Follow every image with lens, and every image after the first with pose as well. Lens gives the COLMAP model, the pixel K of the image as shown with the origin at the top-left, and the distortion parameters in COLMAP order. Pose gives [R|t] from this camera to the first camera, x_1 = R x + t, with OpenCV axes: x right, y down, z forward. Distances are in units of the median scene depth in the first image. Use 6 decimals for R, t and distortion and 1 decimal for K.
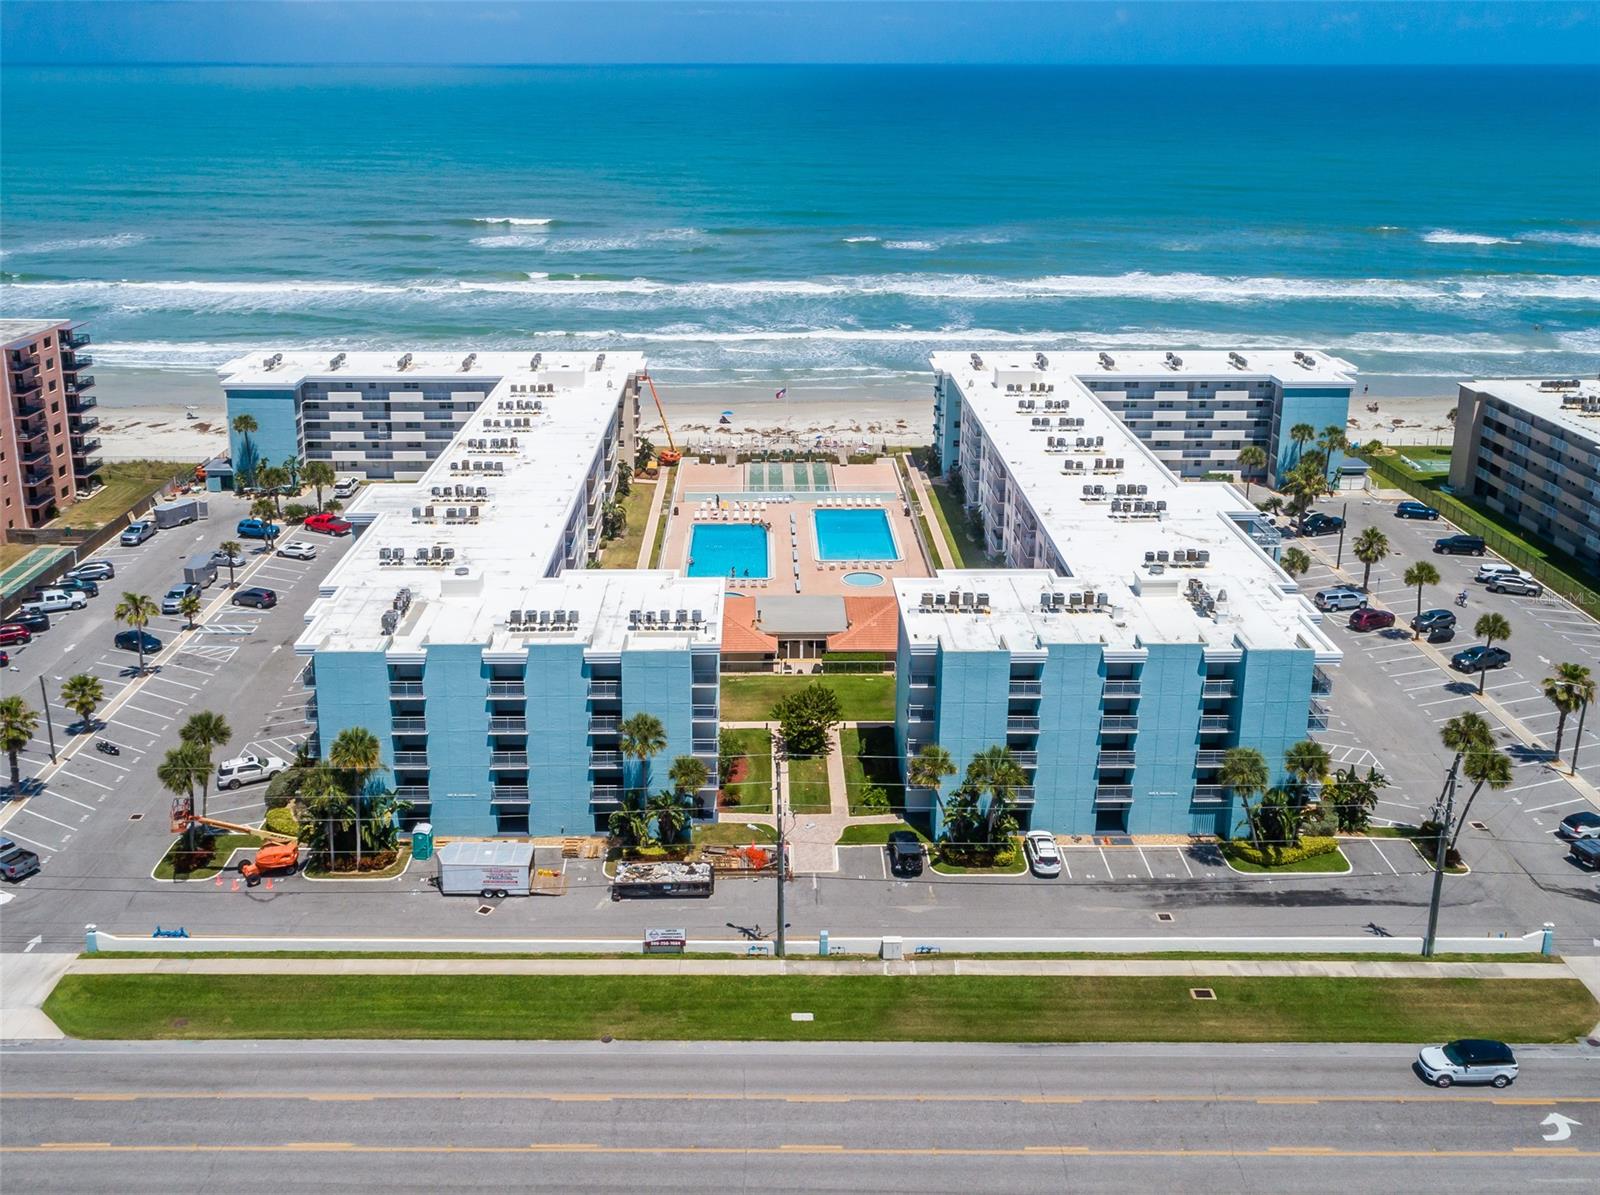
lens RADIAL K [[1714.8, 0, 722.9], [0, 1714.8, 557.1], [0, 0, 1]] dist [0.025827, 0.000000]
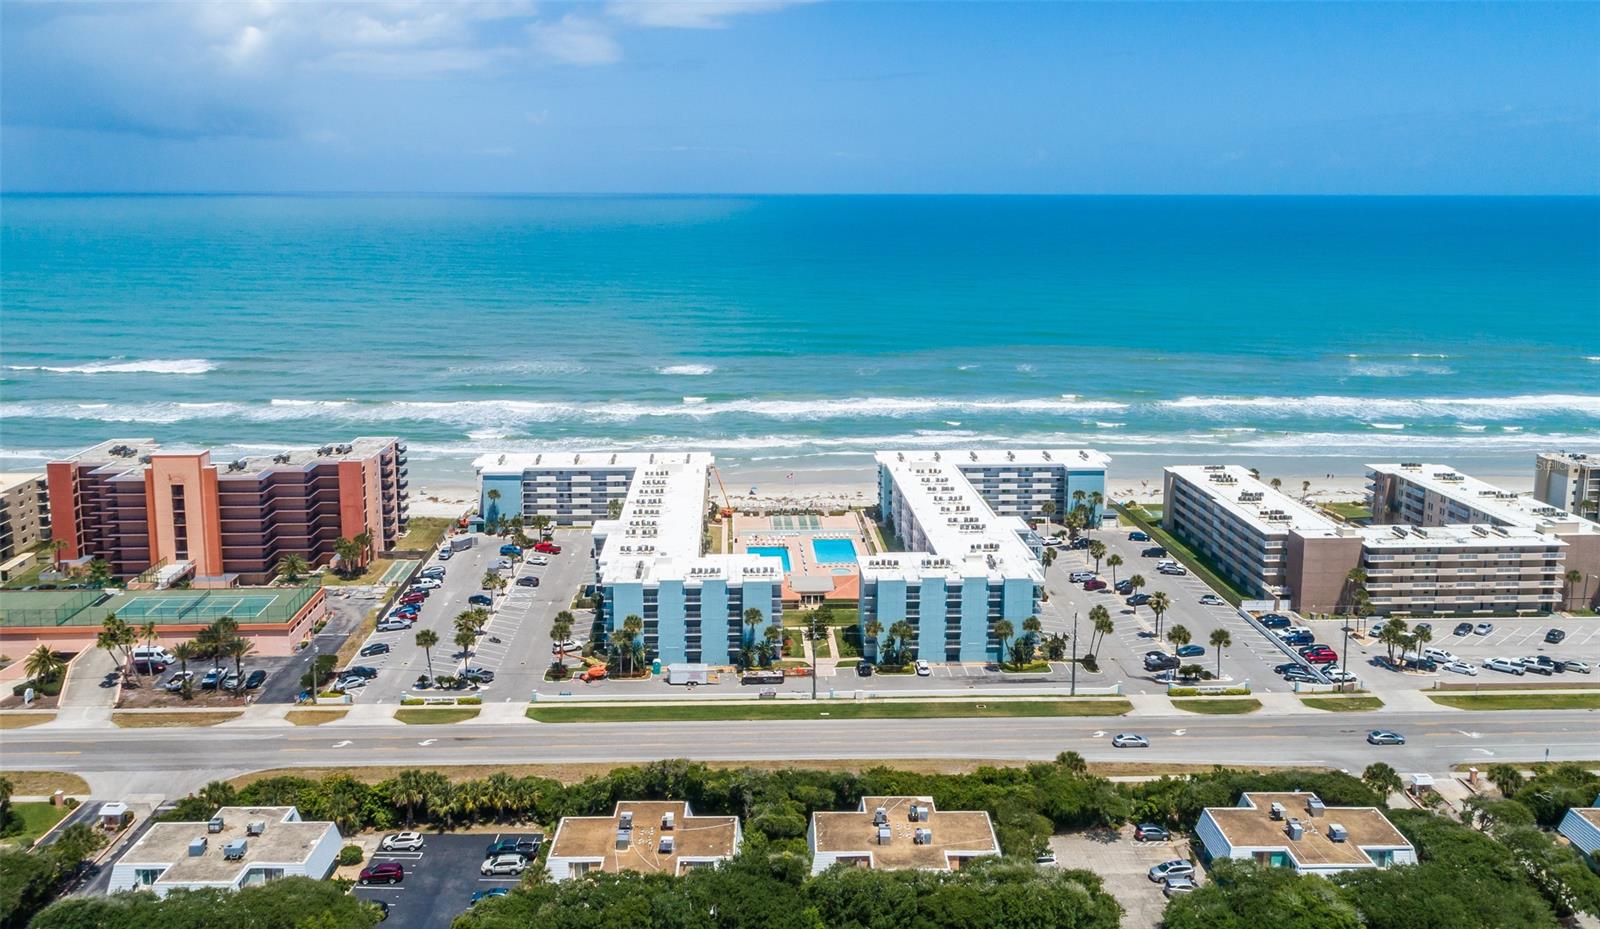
lens RADIAL K [[1524.9, 0, 796.0], [0, 1524.9, 456.2], [0, 0, 1]] dist [0.100191, 0.000000]
pose [[0.998080, -0.006100, 0.061629, -0.074235], [0.012942, 0.993710, -0.111234, 0.076178], [-0.060563, 0.111818, 0.991882, -0.717304]]
